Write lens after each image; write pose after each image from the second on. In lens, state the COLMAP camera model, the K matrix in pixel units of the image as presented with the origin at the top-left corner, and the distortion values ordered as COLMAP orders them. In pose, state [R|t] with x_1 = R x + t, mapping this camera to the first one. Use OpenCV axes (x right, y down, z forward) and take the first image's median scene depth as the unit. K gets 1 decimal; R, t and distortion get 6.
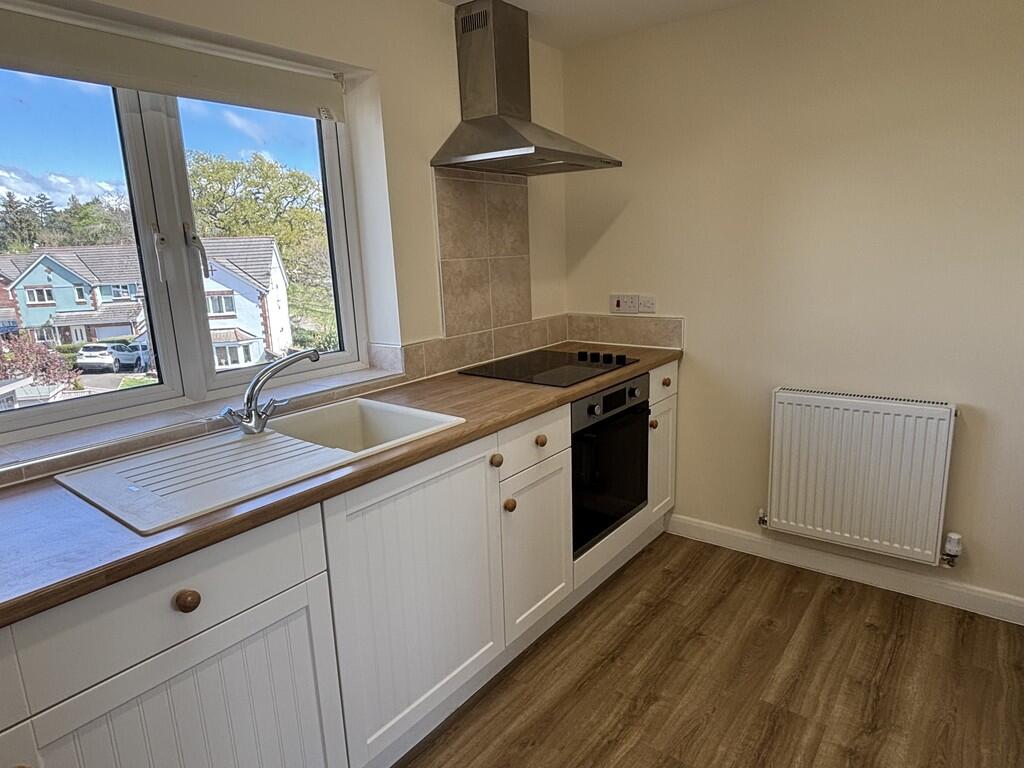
lens RADIAL K [[608.0, 0, 521.4], [0, 608.0, 385.4], [0, 0, 1]] dist [0.029721, -0.004126]
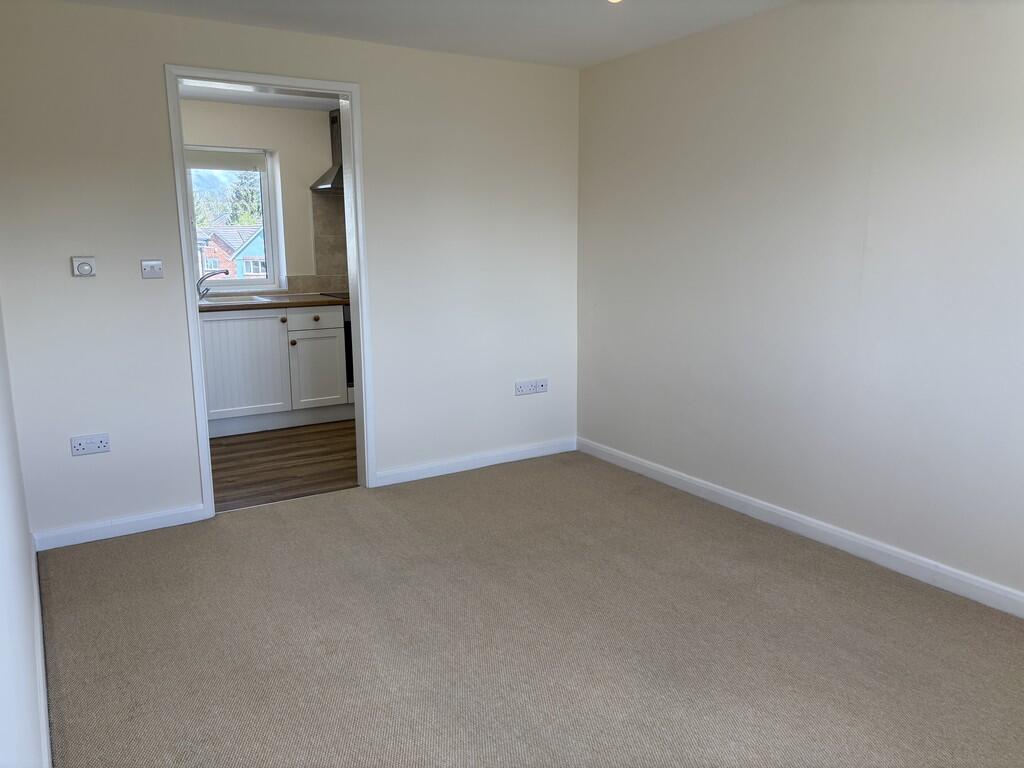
lens RADIAL K [[775.4, 0, 510.8], [0, 775.4, 381.2], [0, 0, 1]] dist [0.047532, -0.031326]
pose [[0.936282, 0.093034, -0.338703, 1.313564], [-0.102191, 0.994722, -0.009260, 0.214418], [0.336054, 0.043282, 0.940848, -1.101647]]
